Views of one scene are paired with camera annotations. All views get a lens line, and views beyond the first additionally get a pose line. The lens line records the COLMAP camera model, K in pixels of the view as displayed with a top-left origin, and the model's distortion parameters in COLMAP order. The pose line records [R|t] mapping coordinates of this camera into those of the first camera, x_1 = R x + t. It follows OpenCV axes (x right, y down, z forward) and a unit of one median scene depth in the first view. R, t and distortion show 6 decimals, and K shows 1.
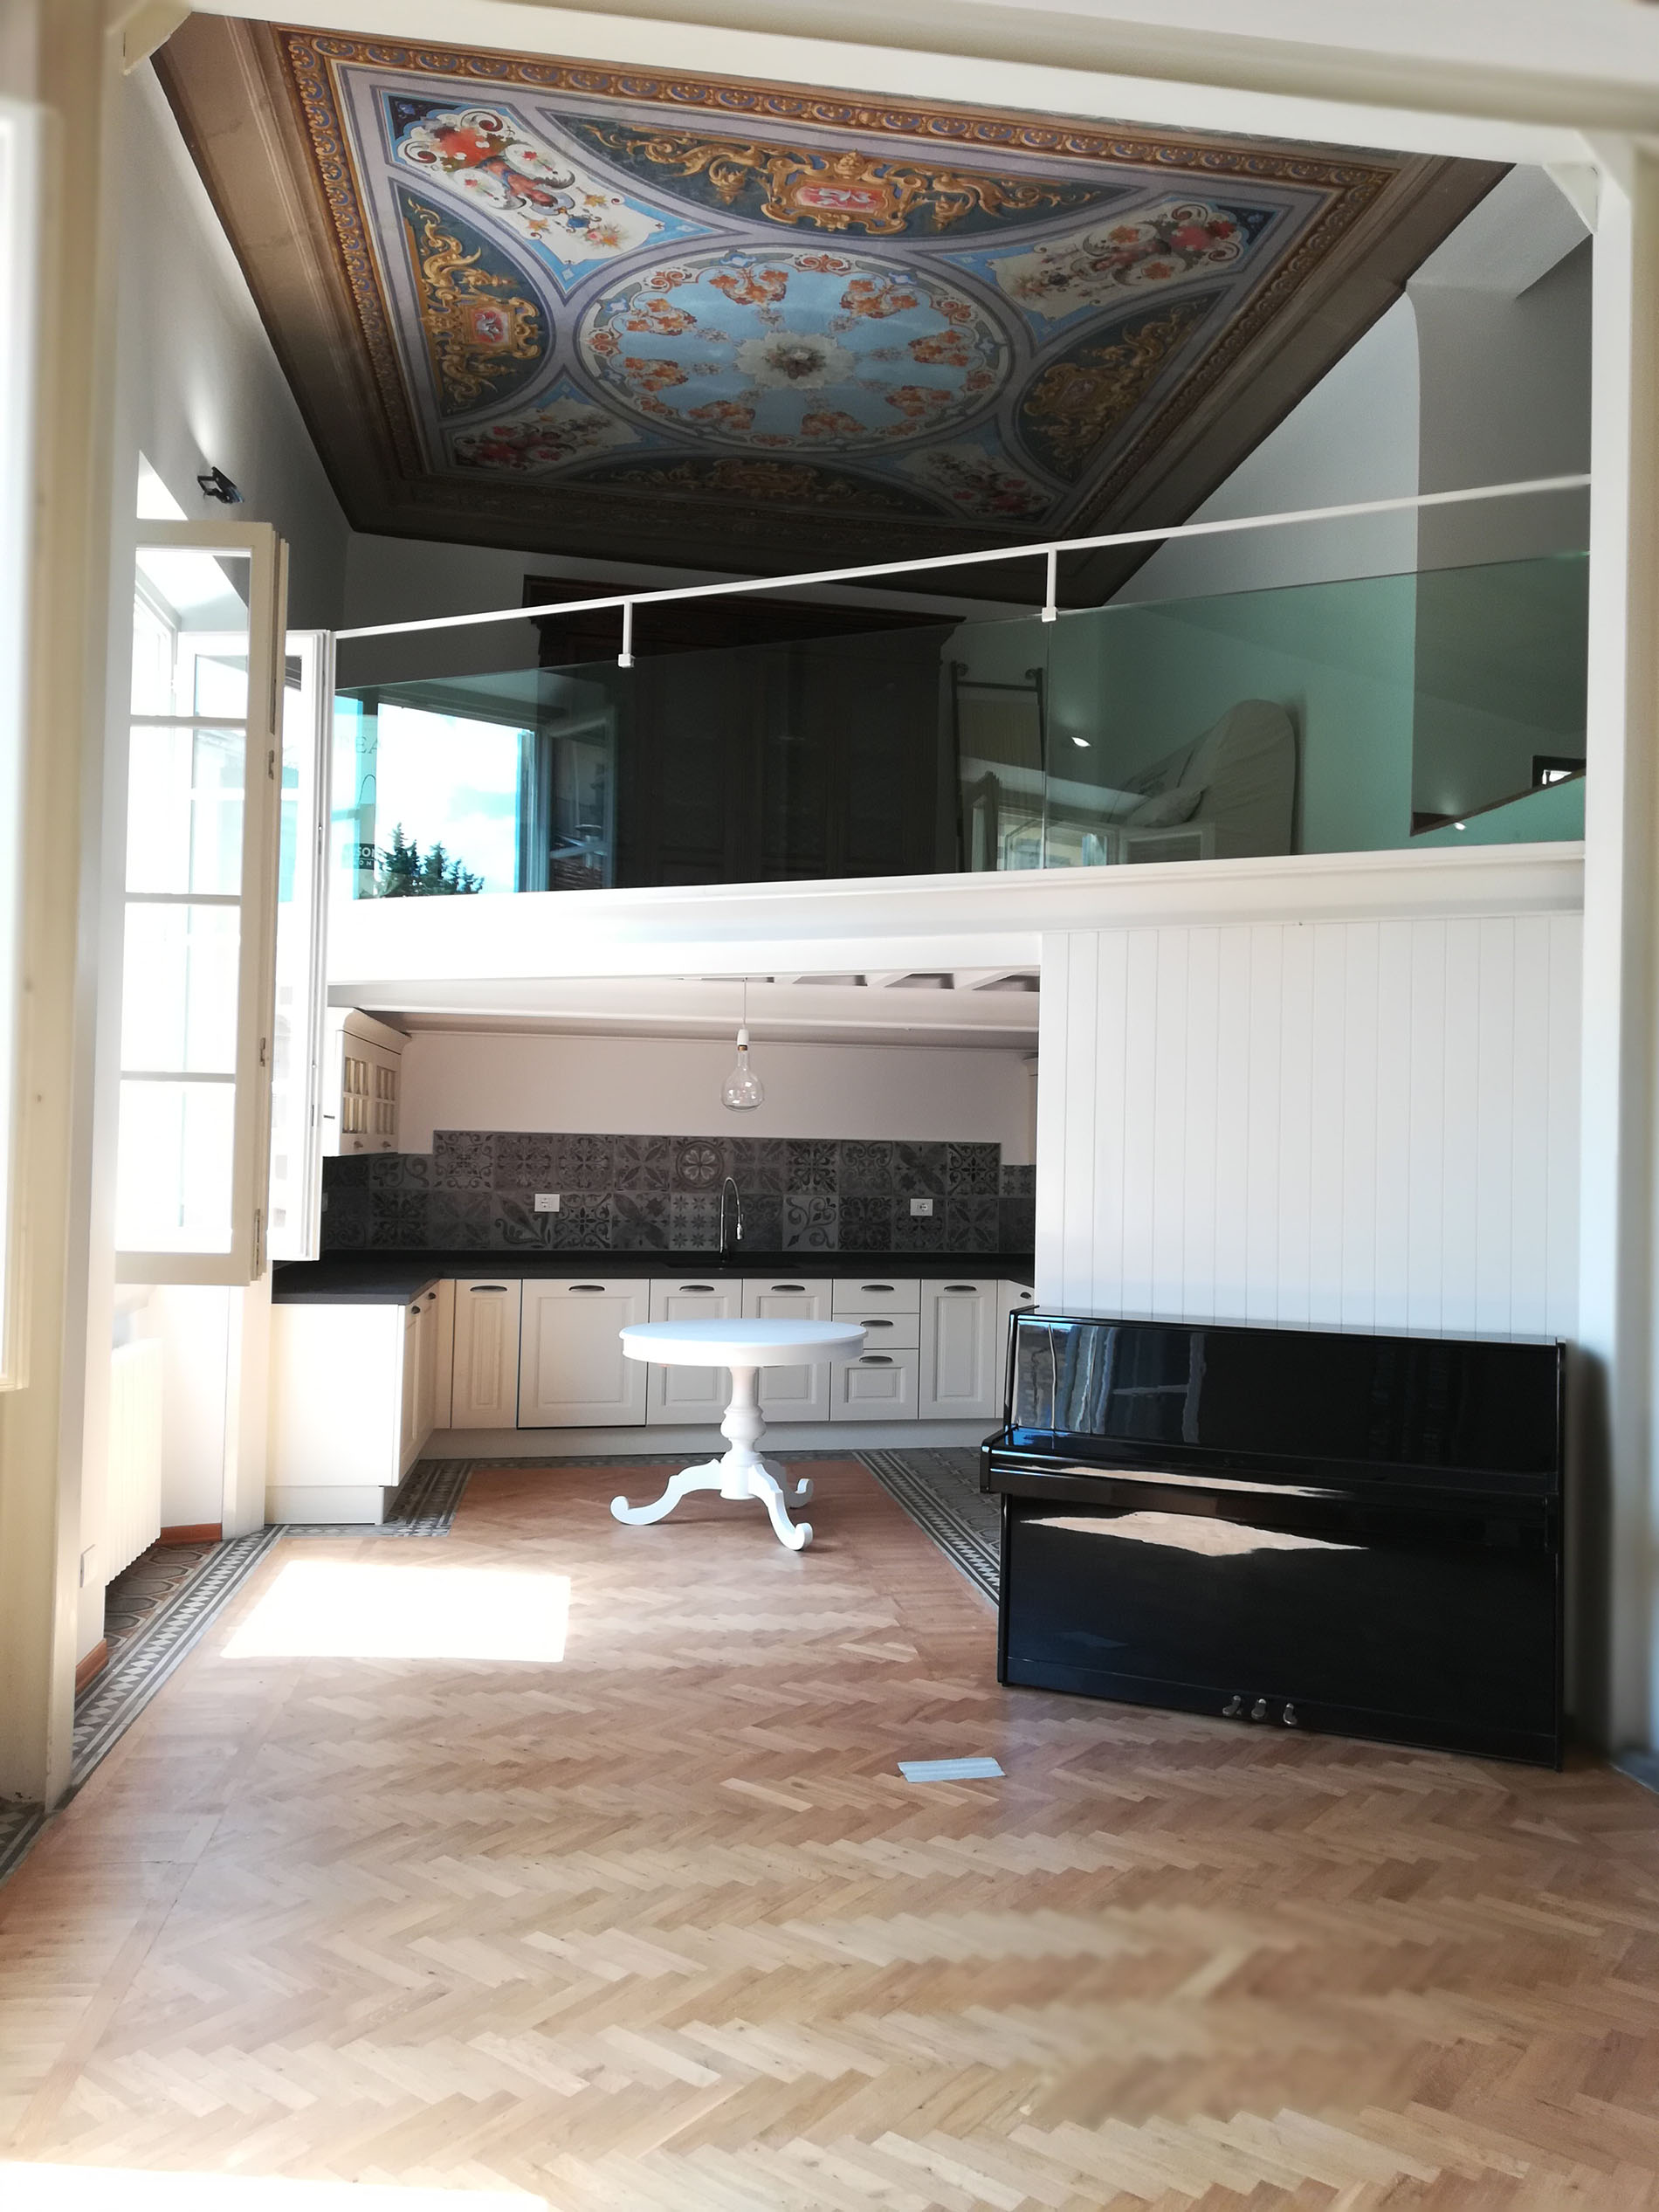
lens RADIAL K [[1669.3, 0, 837.8], [0, 1669.3, 1105.0], [0, 0, 1]] dist [0.036042, -0.035226]
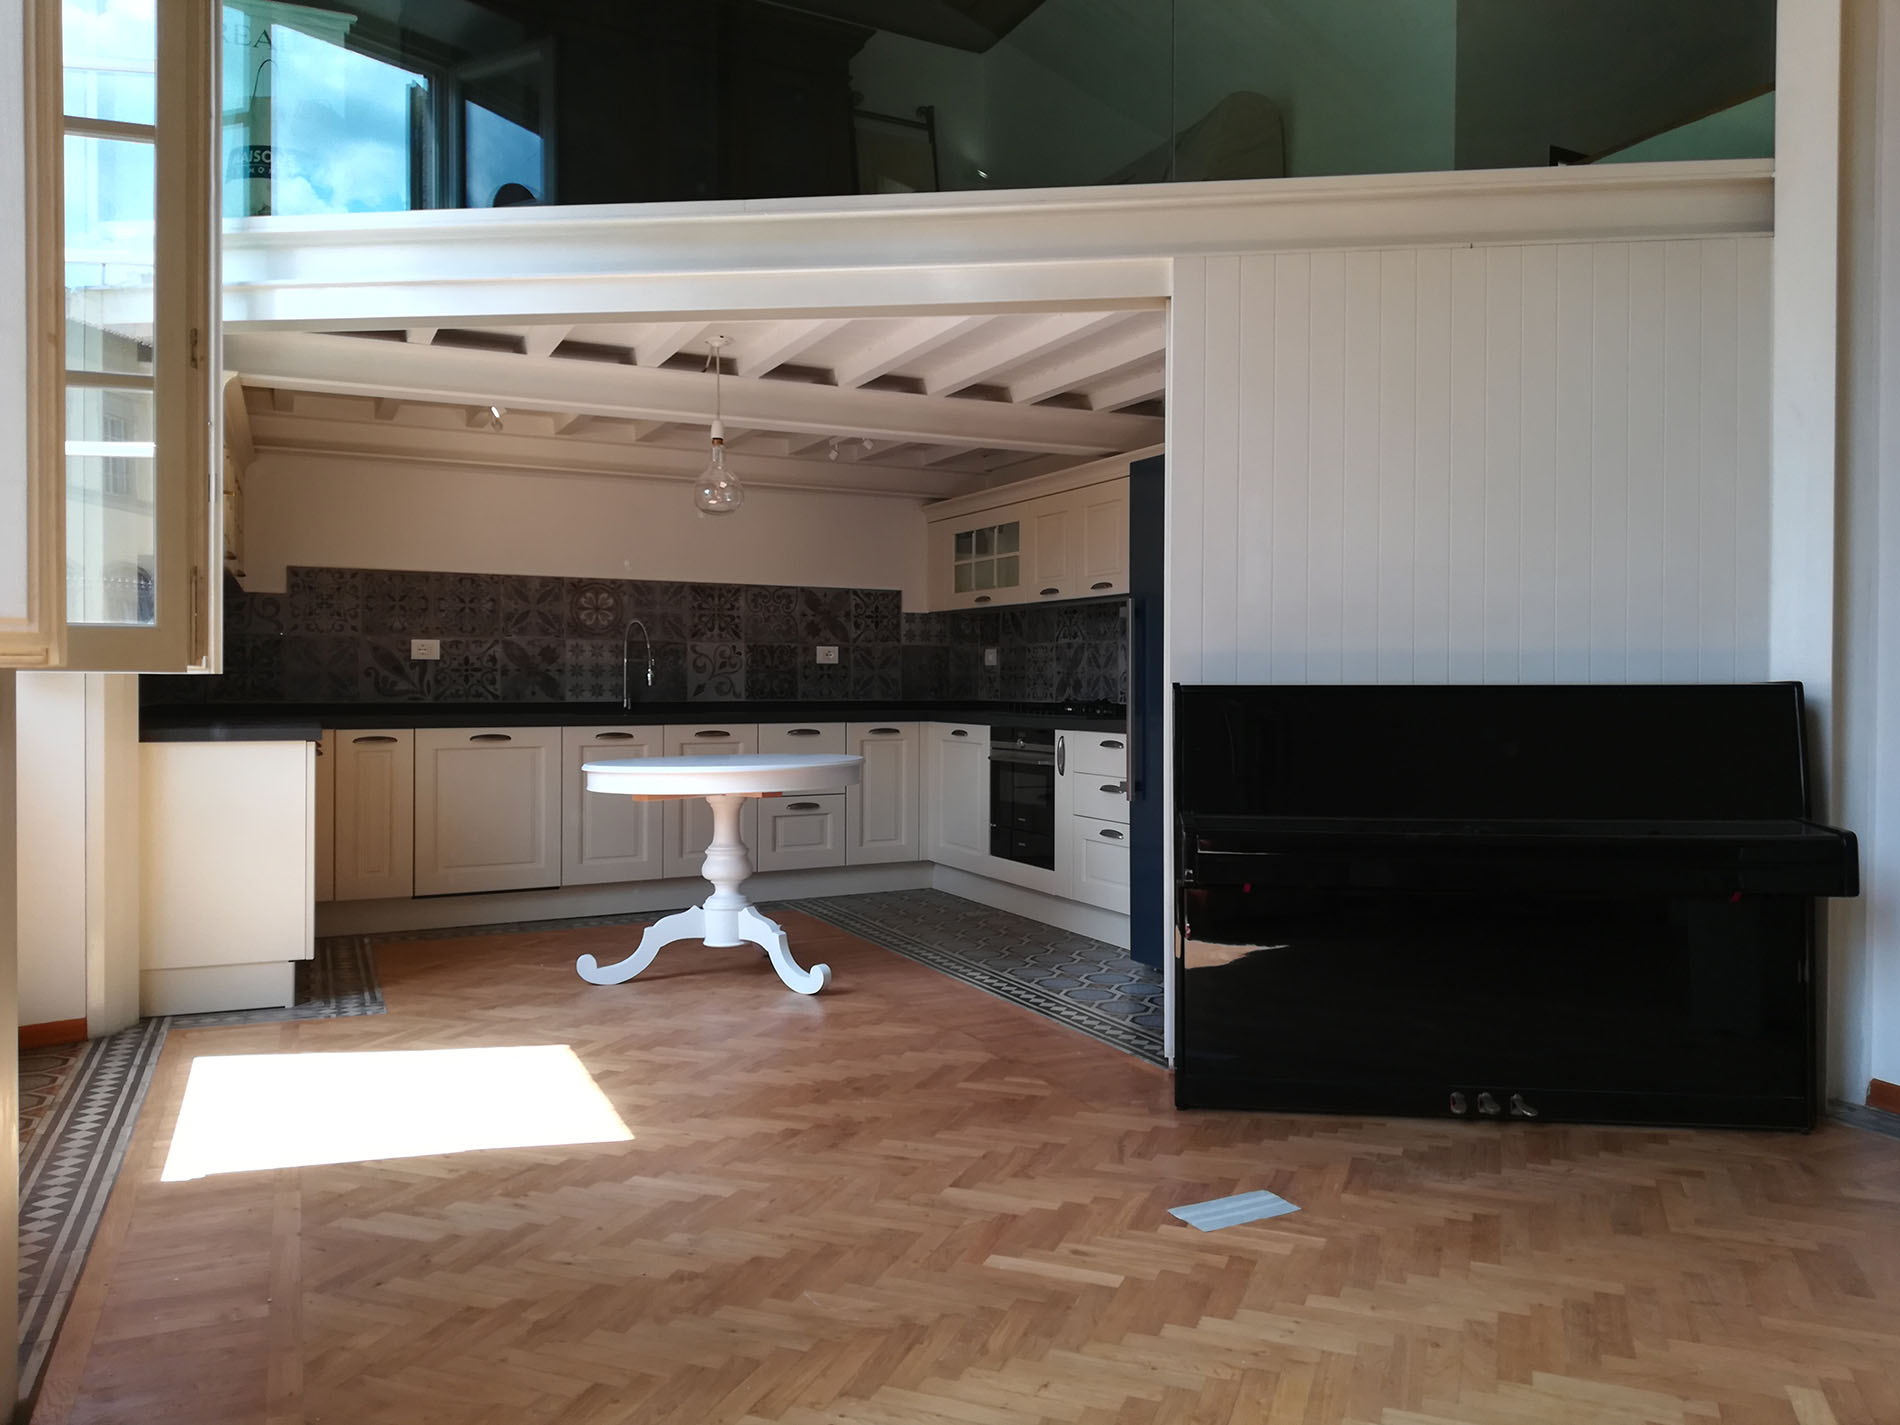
lens RADIAL K [[1434.0, 0, 951.5], [0, 1434.0, 712.7], [0, 0, 1]] dist [0.036042, -0.035226]
pose [[0.959171, -0.022665, 0.281917, -0.170858], [0.009370, 0.998783, 0.048418, 0.080412], [-0.282672, -0.043800, 0.958216, 0.254220]]
